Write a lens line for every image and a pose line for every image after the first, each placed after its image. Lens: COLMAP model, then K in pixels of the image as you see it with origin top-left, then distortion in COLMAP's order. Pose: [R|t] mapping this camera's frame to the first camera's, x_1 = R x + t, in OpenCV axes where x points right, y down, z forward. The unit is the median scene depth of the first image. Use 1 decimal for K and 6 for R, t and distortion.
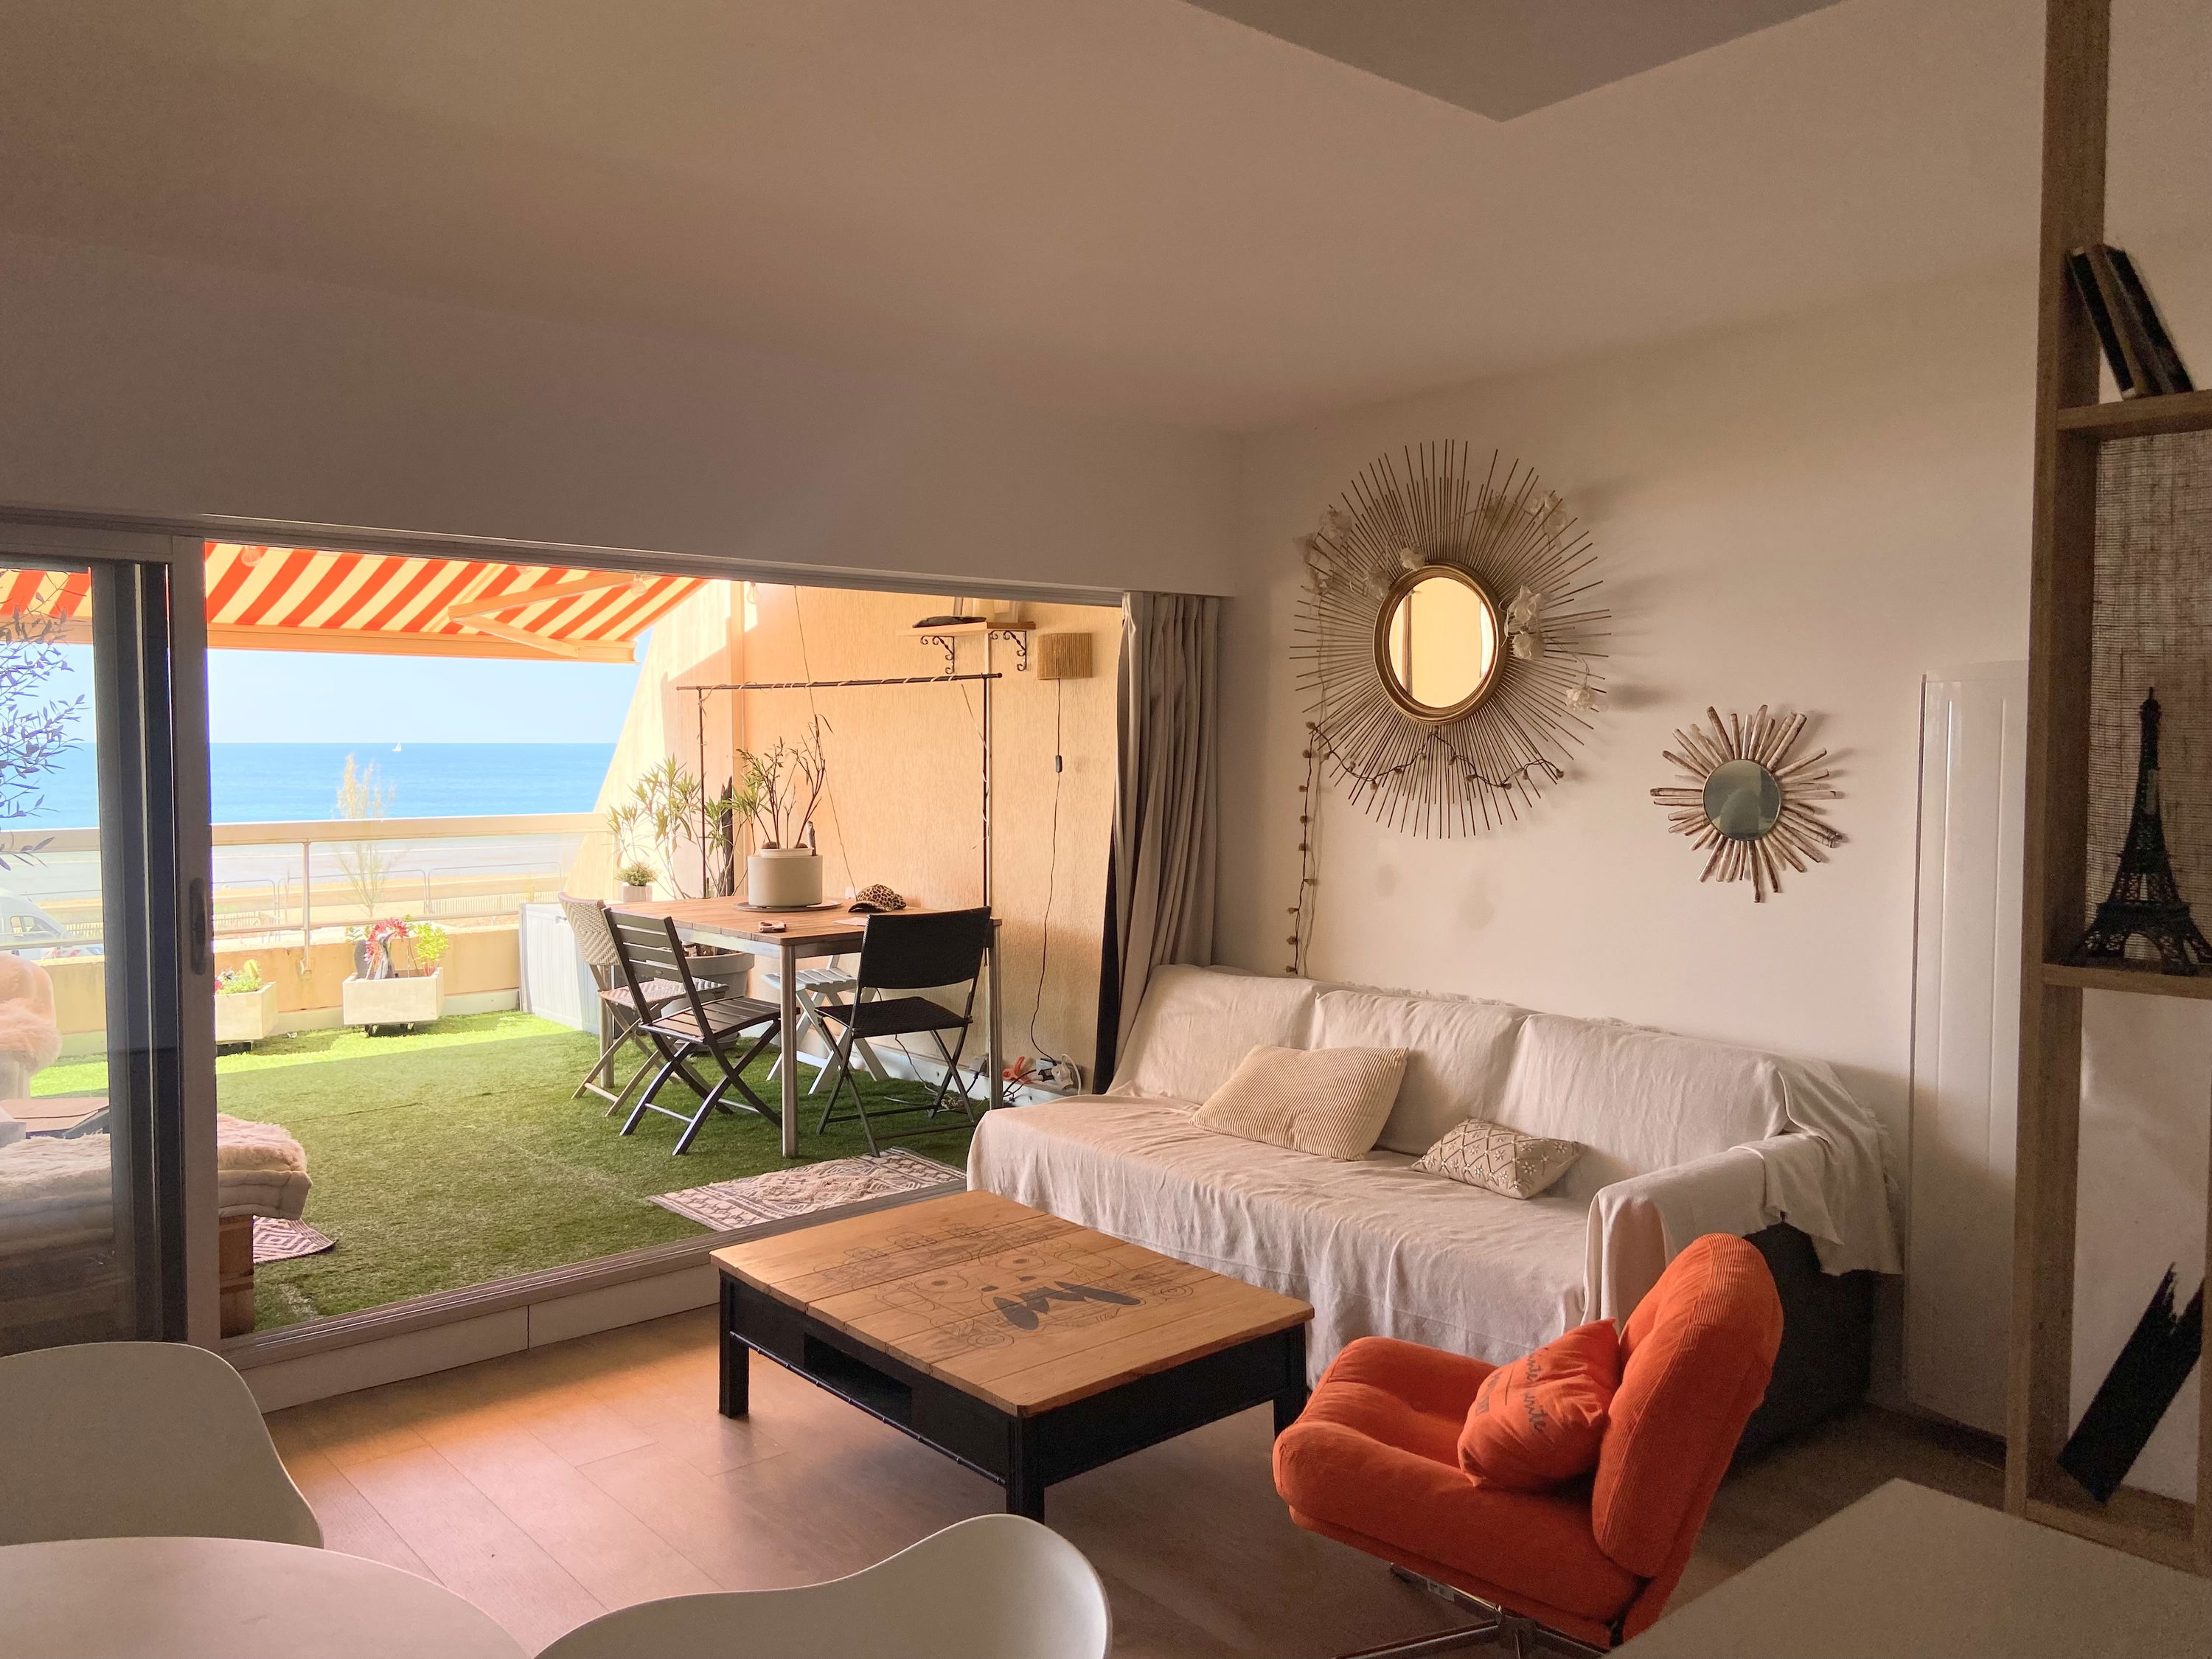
lens RADIAL K [[1660.0, 0, 1101.1], [0, 1660.0, 819.0], [0, 0, 1]] dist [0.123088, -0.147245]
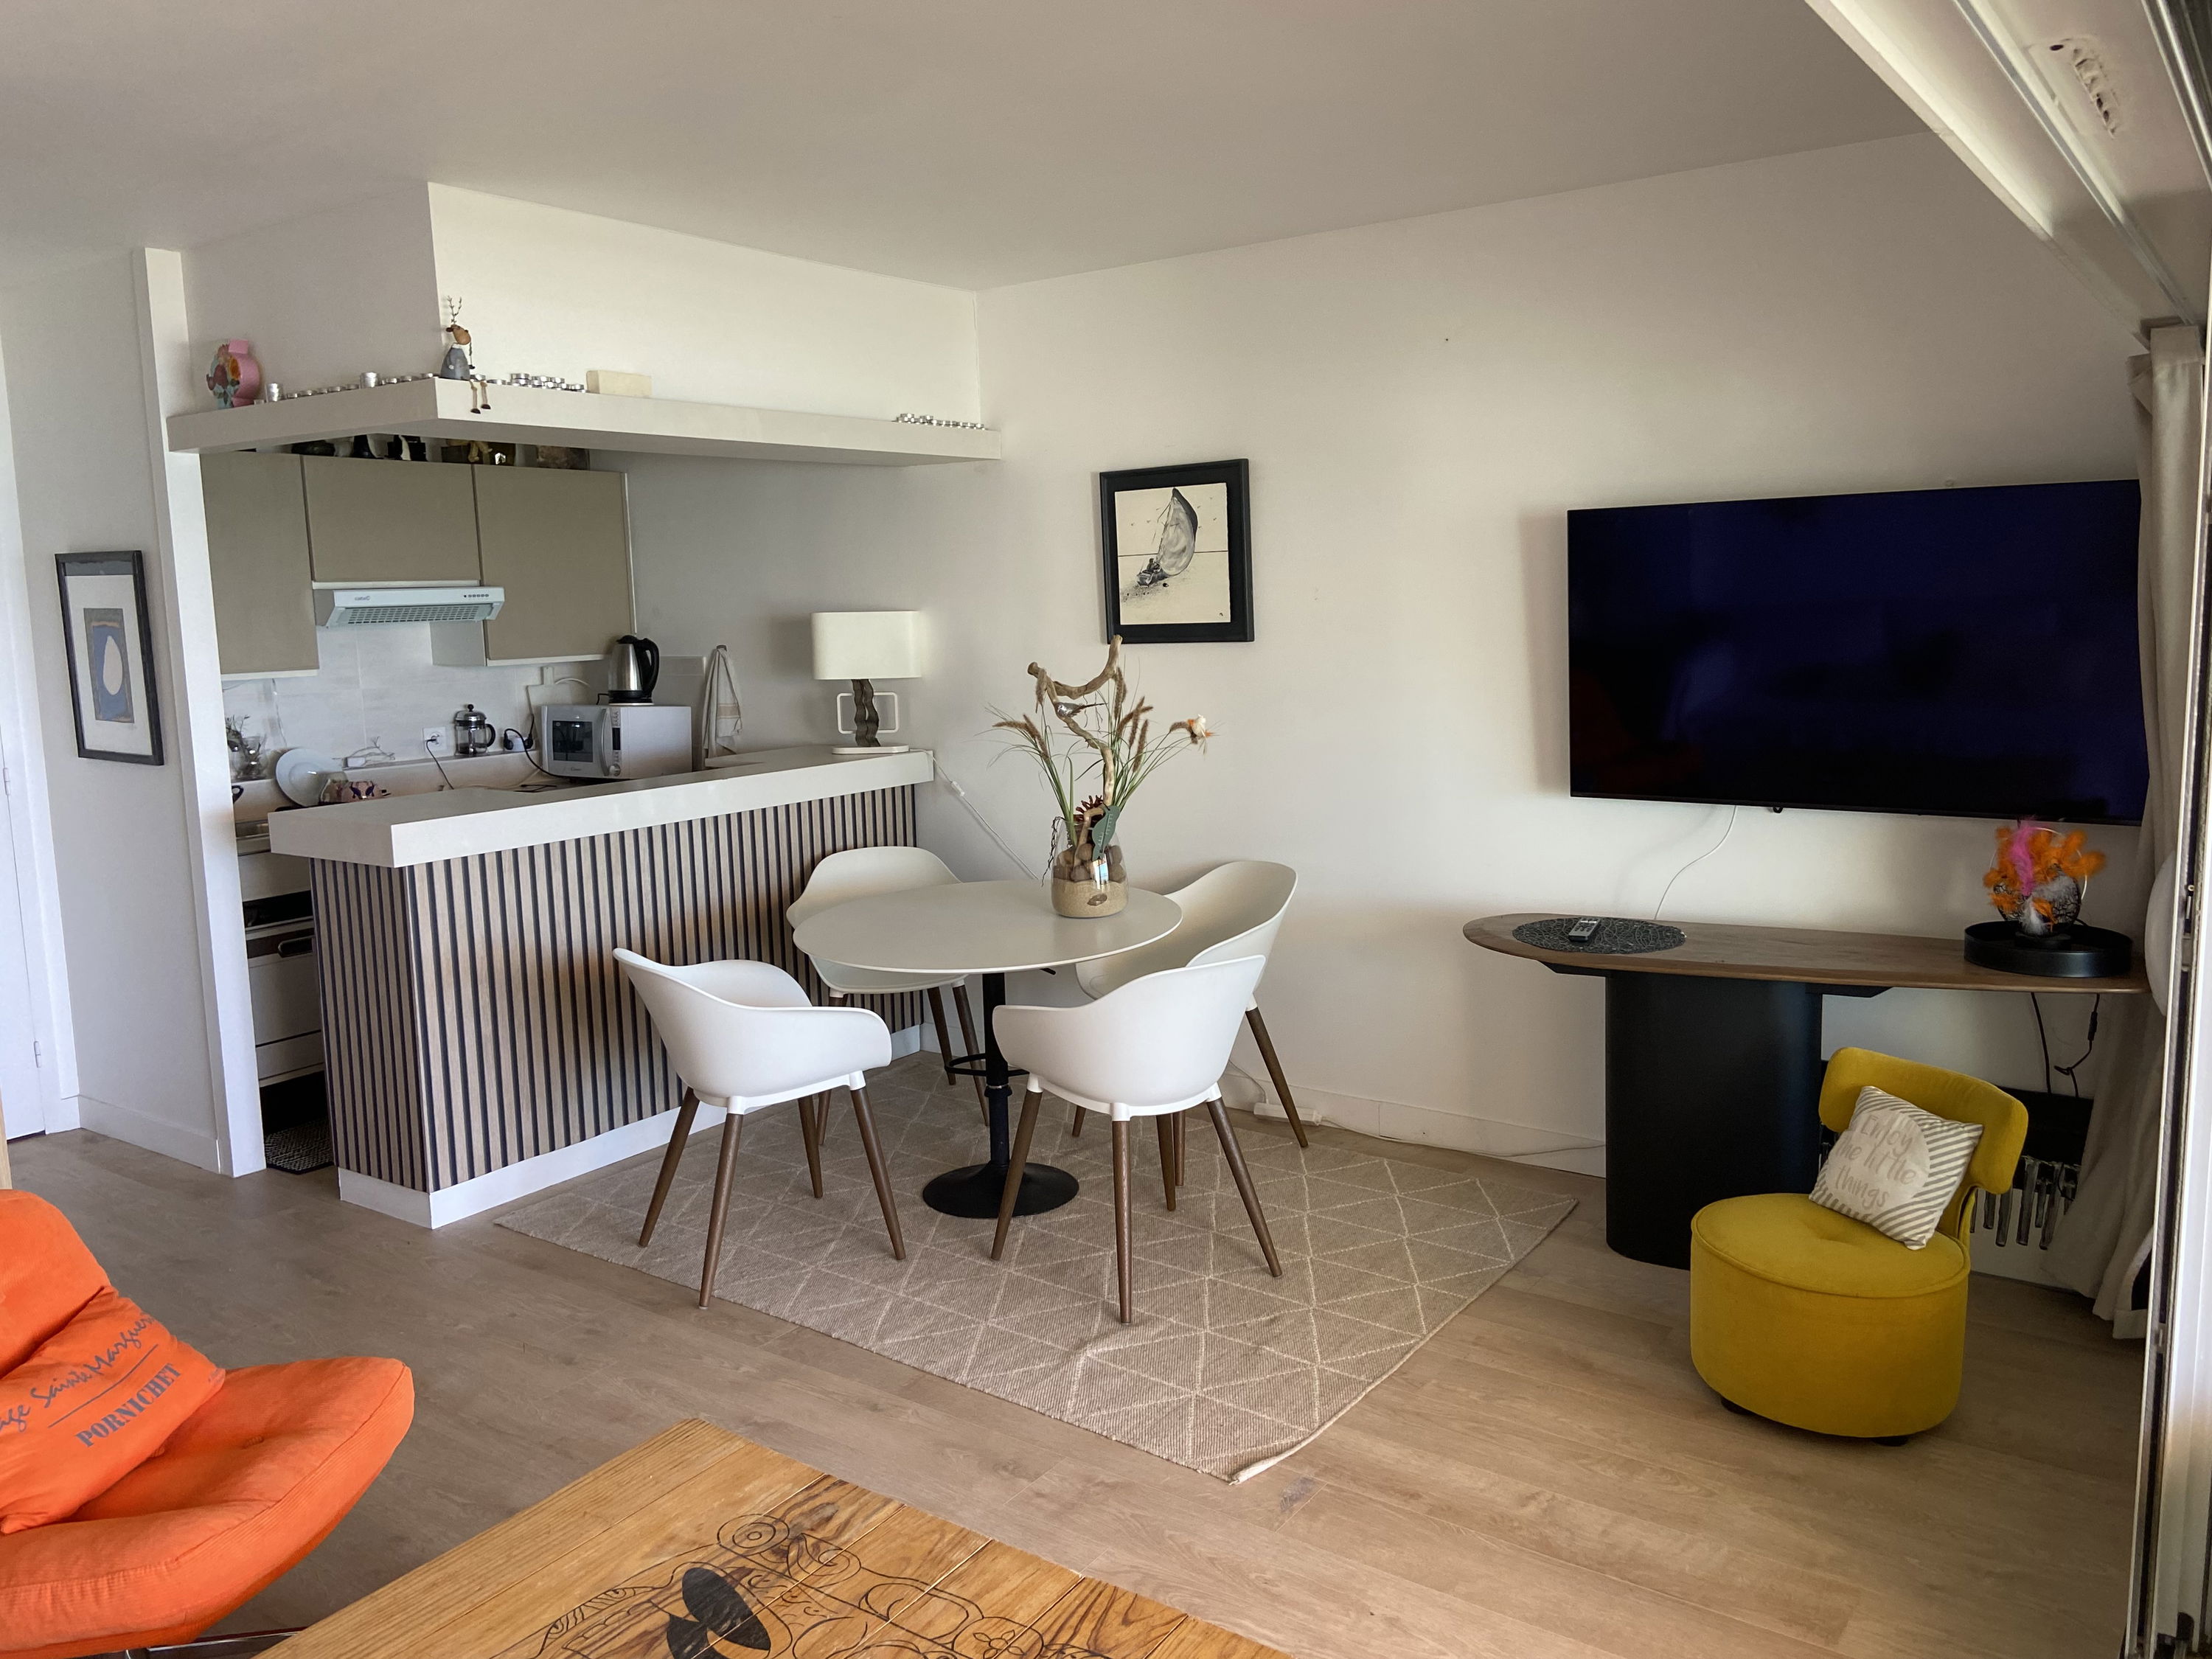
lens RADIAL K [[1653.3, 0, 1099.2], [0, 1653.3, 804.4], [0, 0, 1]] dist [0.117644, -0.148393]
pose [[-0.967330, 0.061937, -0.245840, -0.045184], [0.018422, 0.984307, 0.175499, -0.079684], [0.252852, 0.165236, -0.953291, 1.404543]]
